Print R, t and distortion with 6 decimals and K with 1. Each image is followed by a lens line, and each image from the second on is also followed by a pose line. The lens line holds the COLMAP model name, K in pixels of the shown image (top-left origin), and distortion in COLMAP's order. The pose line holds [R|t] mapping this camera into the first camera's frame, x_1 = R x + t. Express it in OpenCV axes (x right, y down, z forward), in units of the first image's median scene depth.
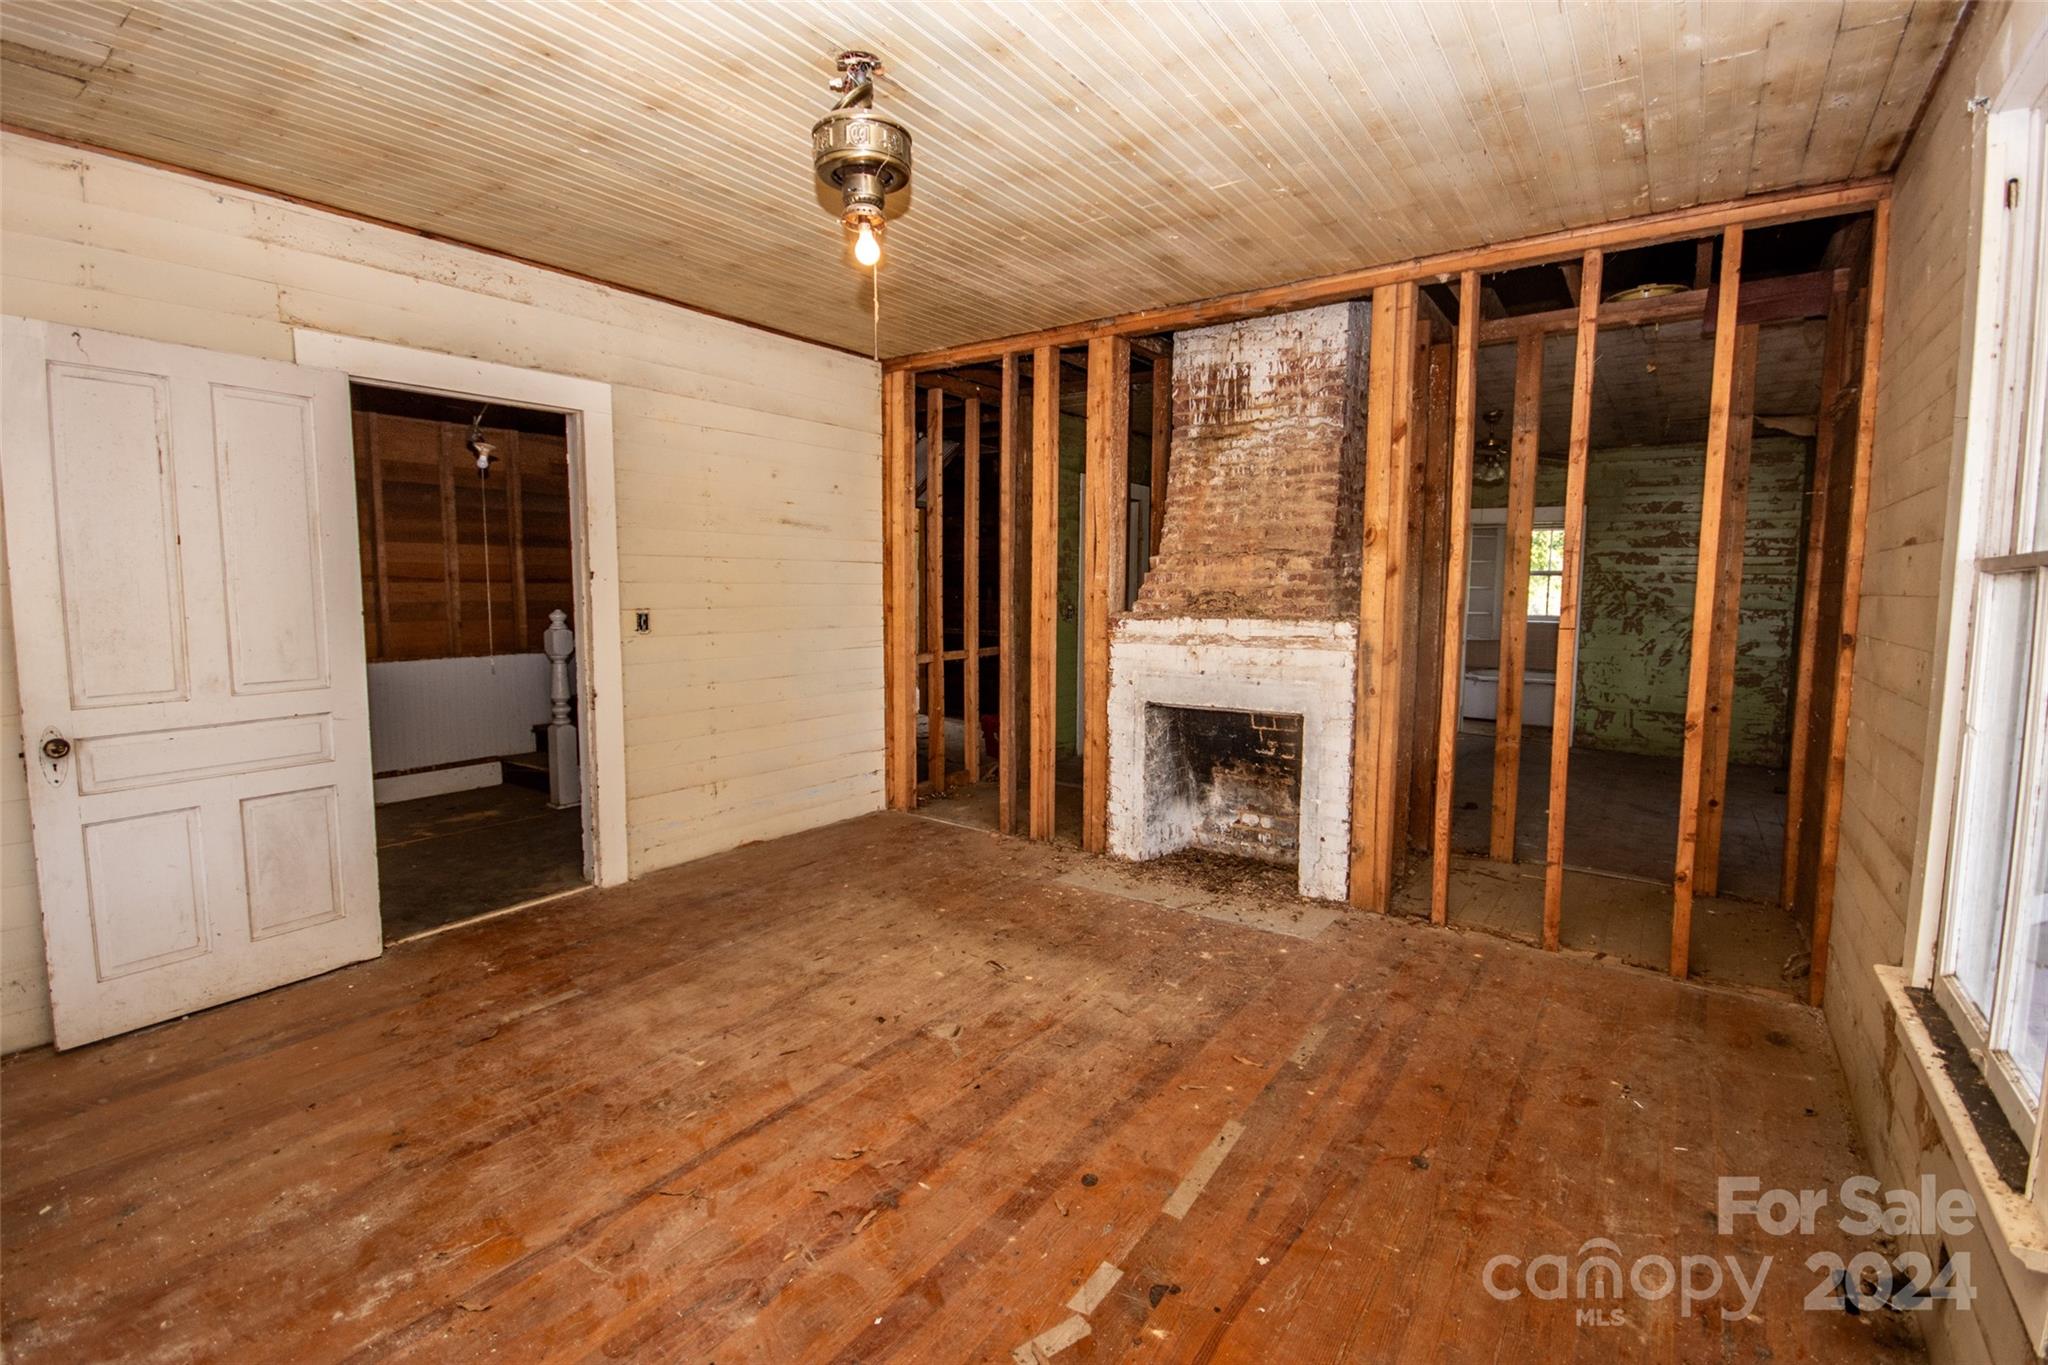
lens RADIAL K [[906.2, 0, 1028.6], [0, 906.2, 672.8], [0, 0, 1]] dist [-0.009906, 0.000117]
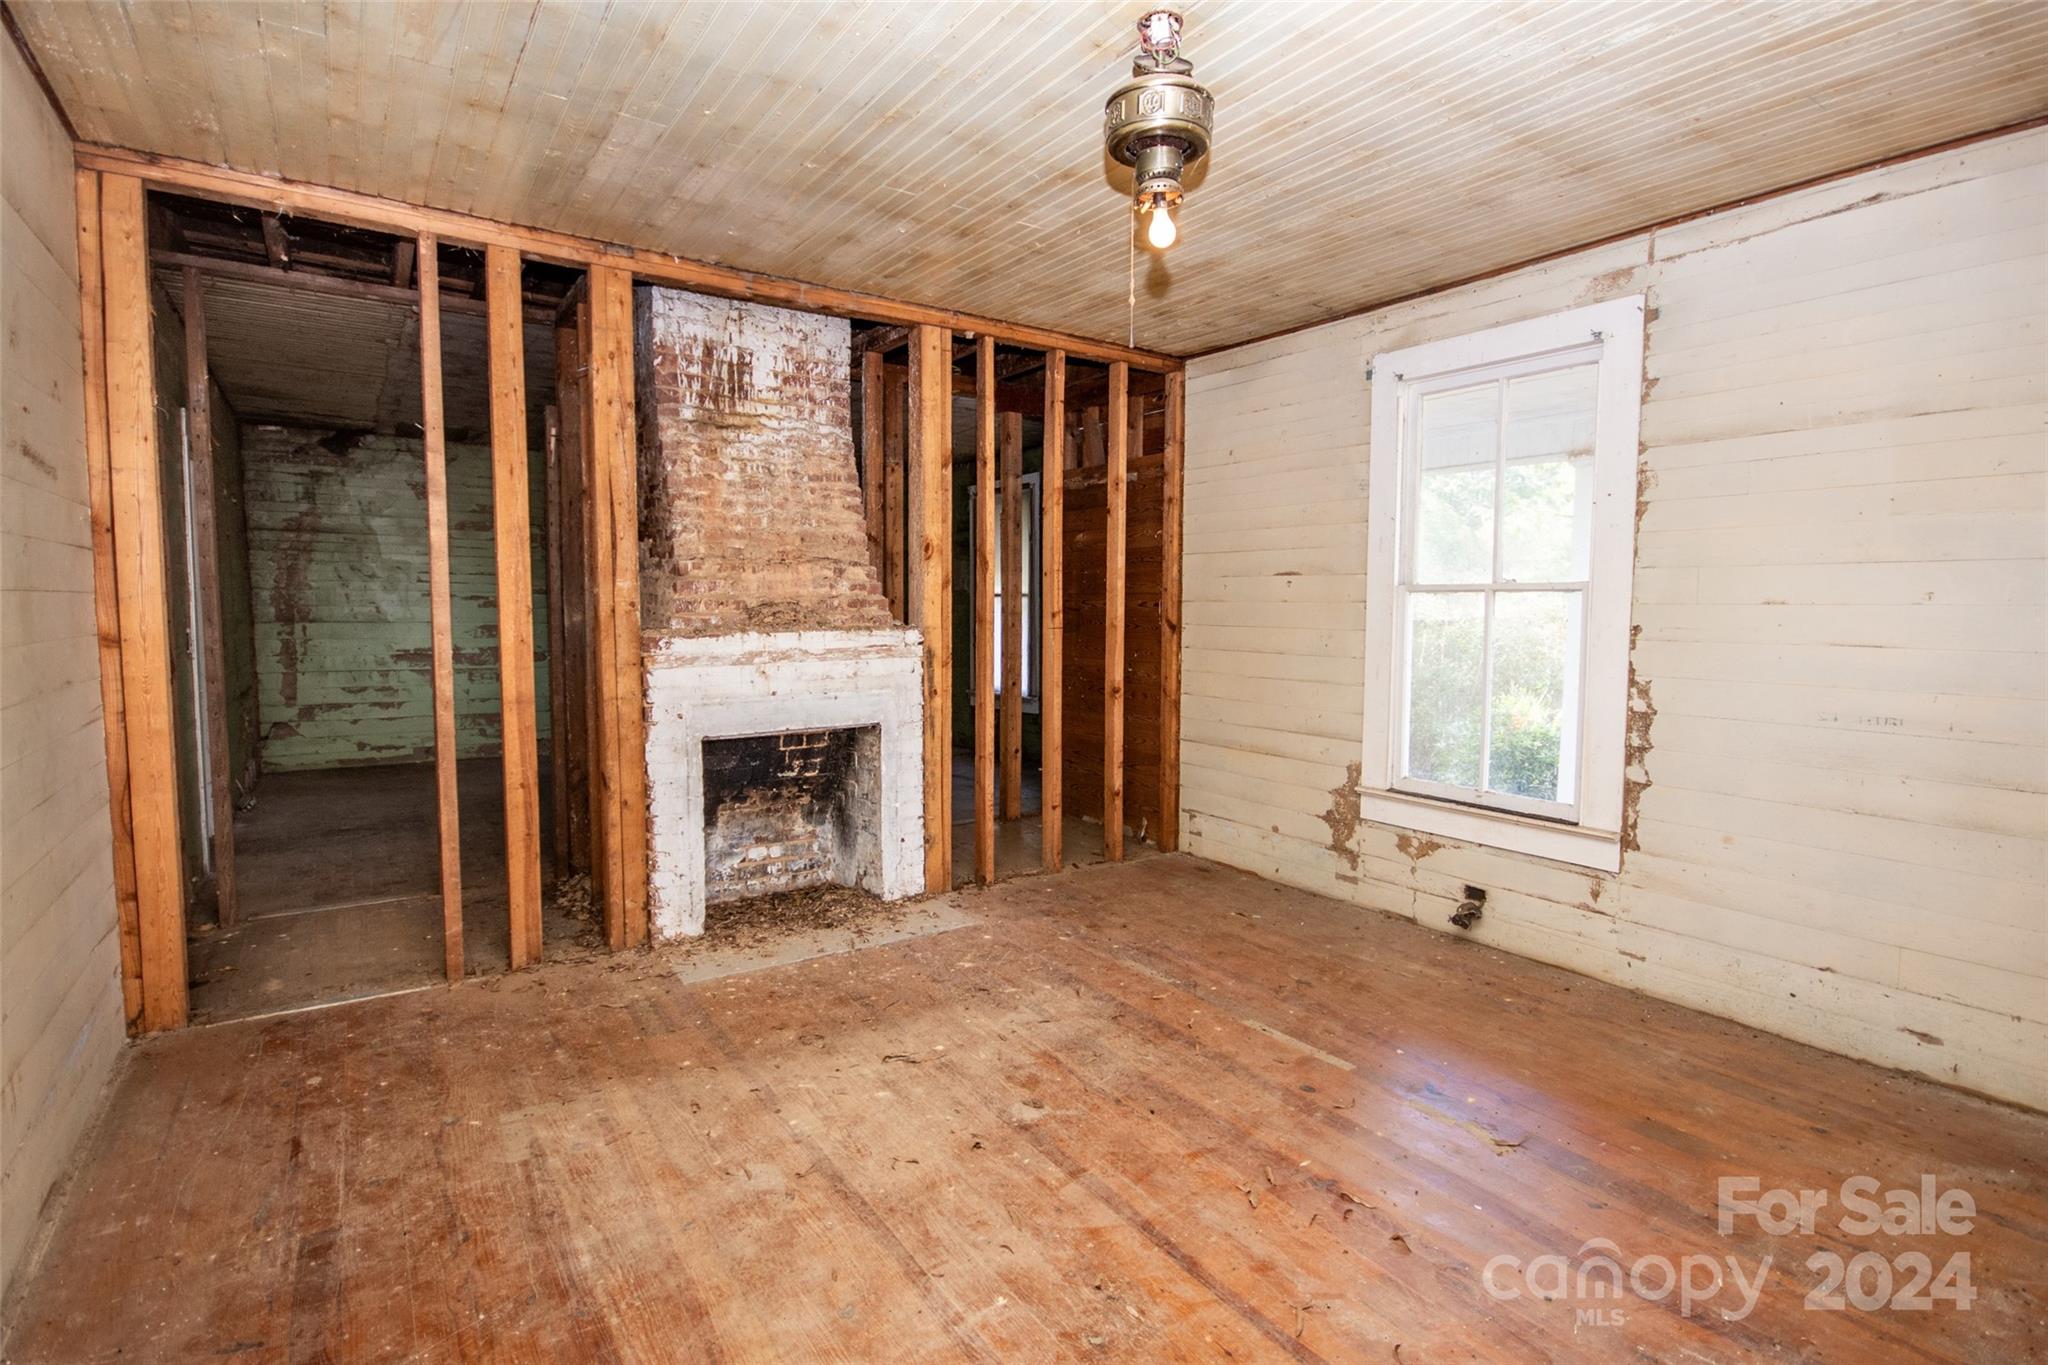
lens RADIAL K [[999.8, 0, 1016.9], [0, 999.8, 673.2], [0, 0, 1]] dist [-0.013391, 0.000276]
pose [[0.334215, -0.073265, 0.939645, -0.662211], [0.087310, 0.995094, 0.046534, -0.045879], [-0.938444, 0.066488, 0.338972, 0.454367]]
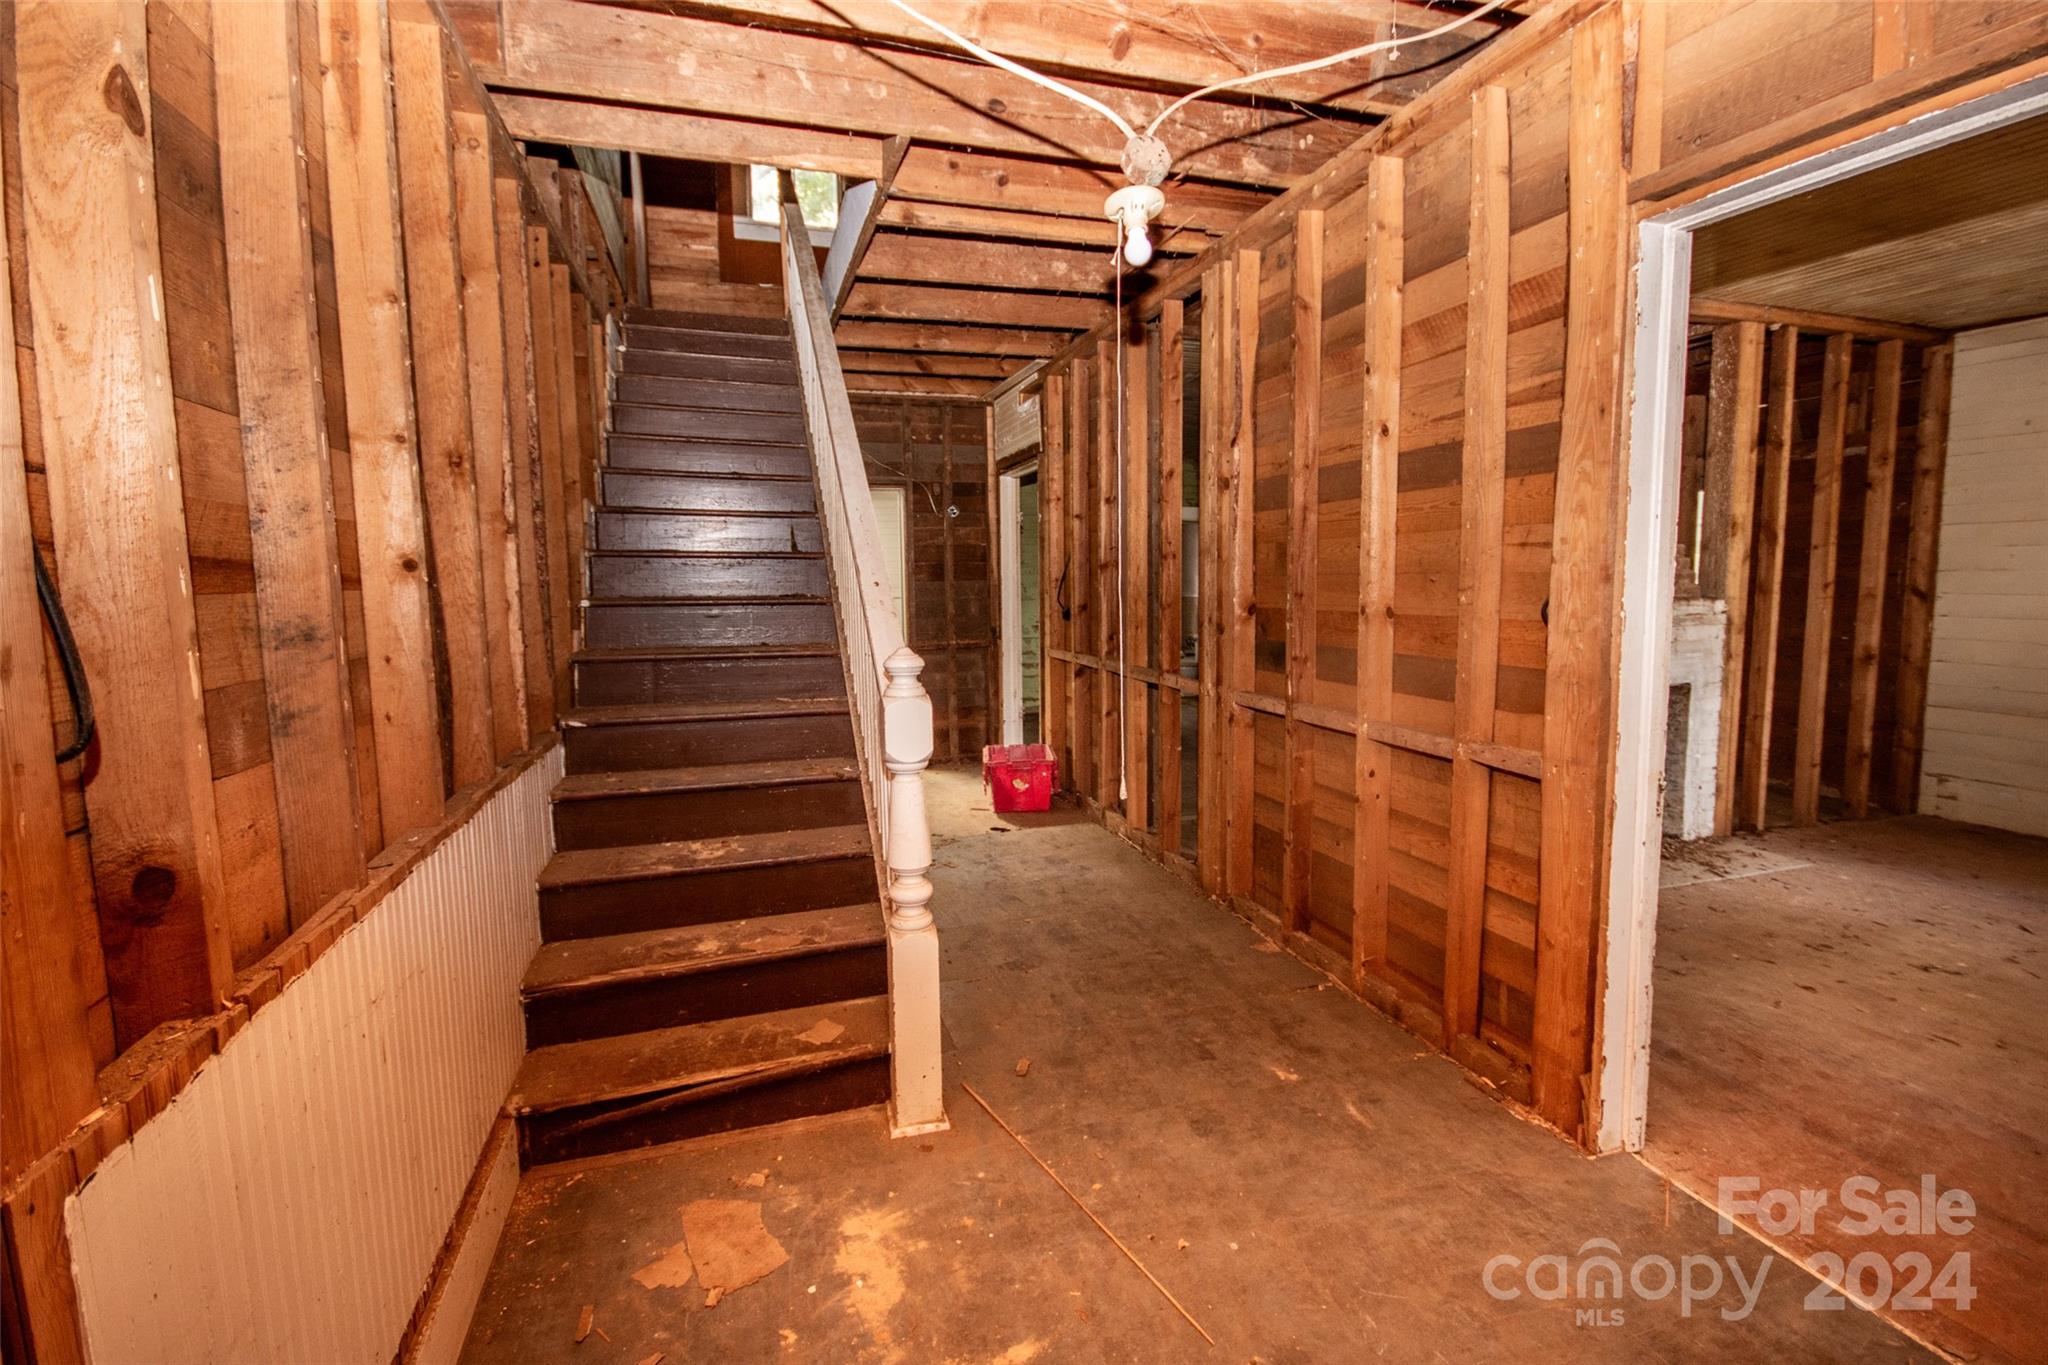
lens RADIAL K [[936.0, 0, 1028.7], [0, 936.0, 675.6], [0, 0, 1]] dist [-0.001501, -0.005309]
pose [[0.584379, -0.097427, 0.805611, -1.080148], [0.091054, 0.994370, 0.054206, -0.098123], [-0.806356, 0.041677, 0.589960, 0.937052]]
